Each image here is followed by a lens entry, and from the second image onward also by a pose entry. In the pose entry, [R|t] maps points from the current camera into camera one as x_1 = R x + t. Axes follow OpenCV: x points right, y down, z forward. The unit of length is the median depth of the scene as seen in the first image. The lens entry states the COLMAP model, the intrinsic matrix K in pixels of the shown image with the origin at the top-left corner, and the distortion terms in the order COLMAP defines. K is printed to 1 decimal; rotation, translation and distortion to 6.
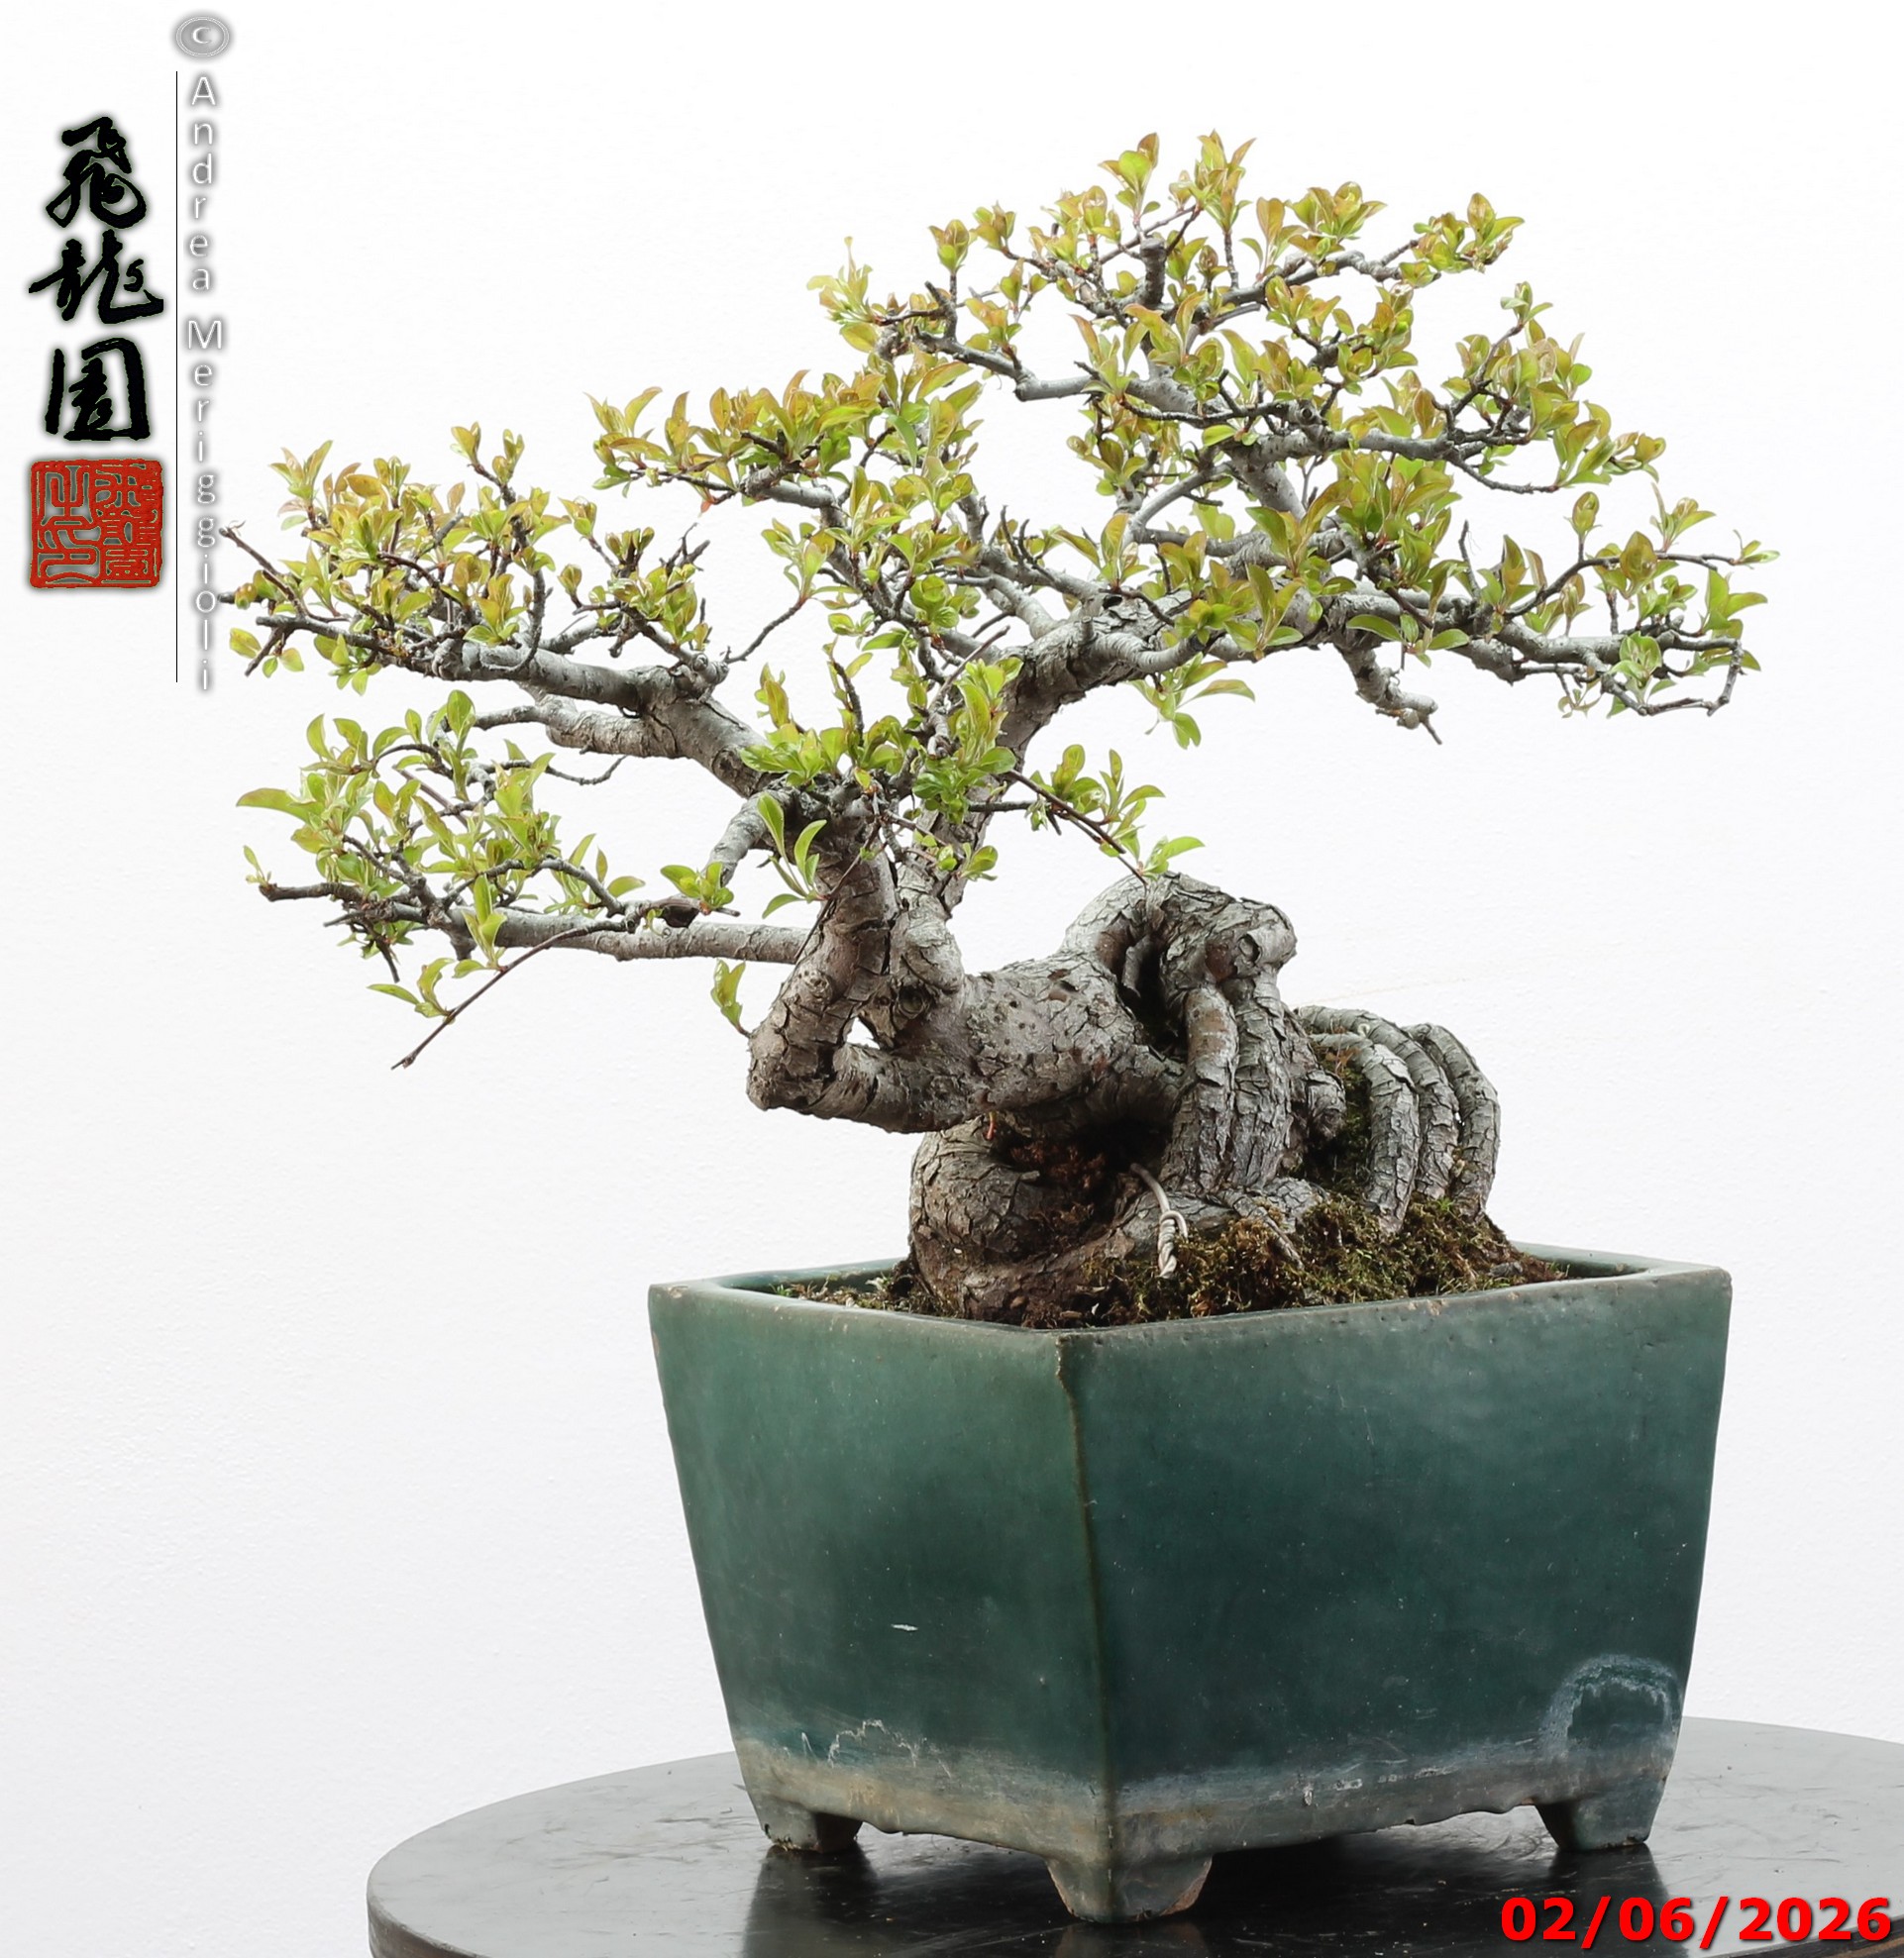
lens RADIAL K [[8297.1, 0, 961.0], [0, 8297.1, 968.6], [0, 0, 1]] dist [-0.372579, 0.000000]
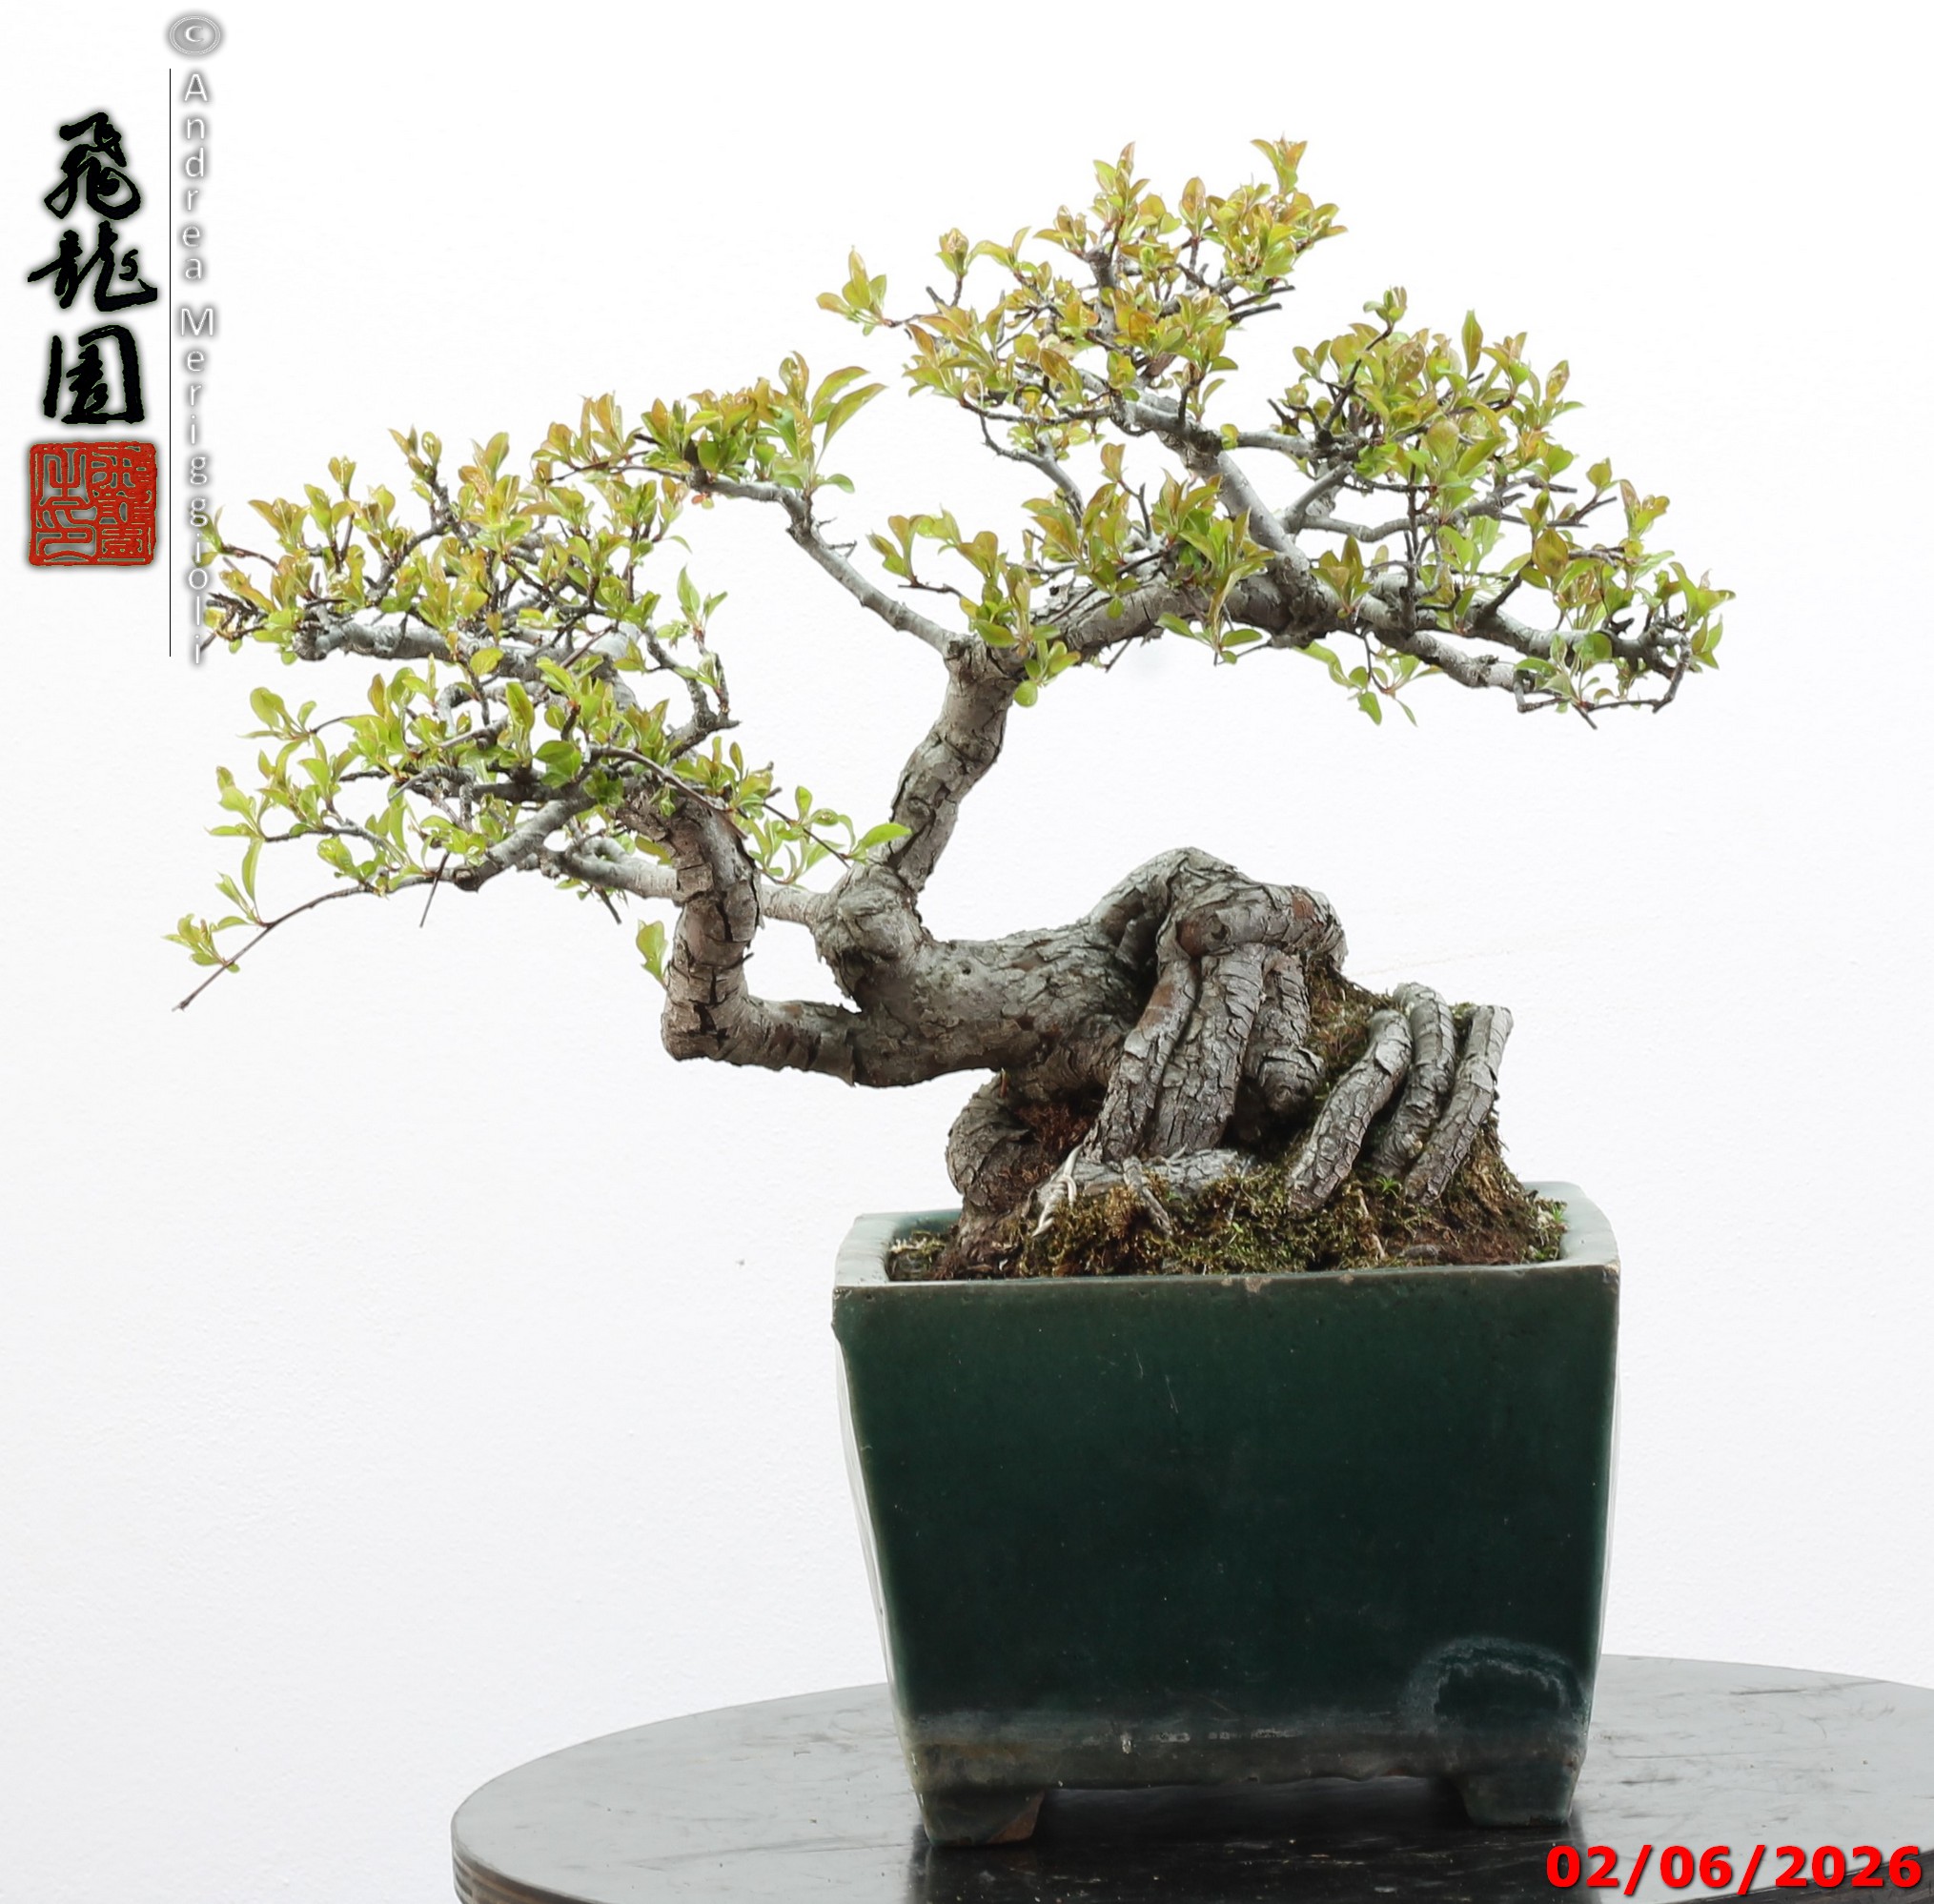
lens RADIAL K [[8193.4, 0, 968.5], [0, 8193.4, 949.7], [0, 0, 1]] dist [-0.372579, 0.000000]
pose [[0.830643, 0.042863, -0.555153, 0.583086], [-0.029104, 0.999012, 0.033587, -0.033394], [0.556044, -0.011742, 0.831070, 0.132253]]
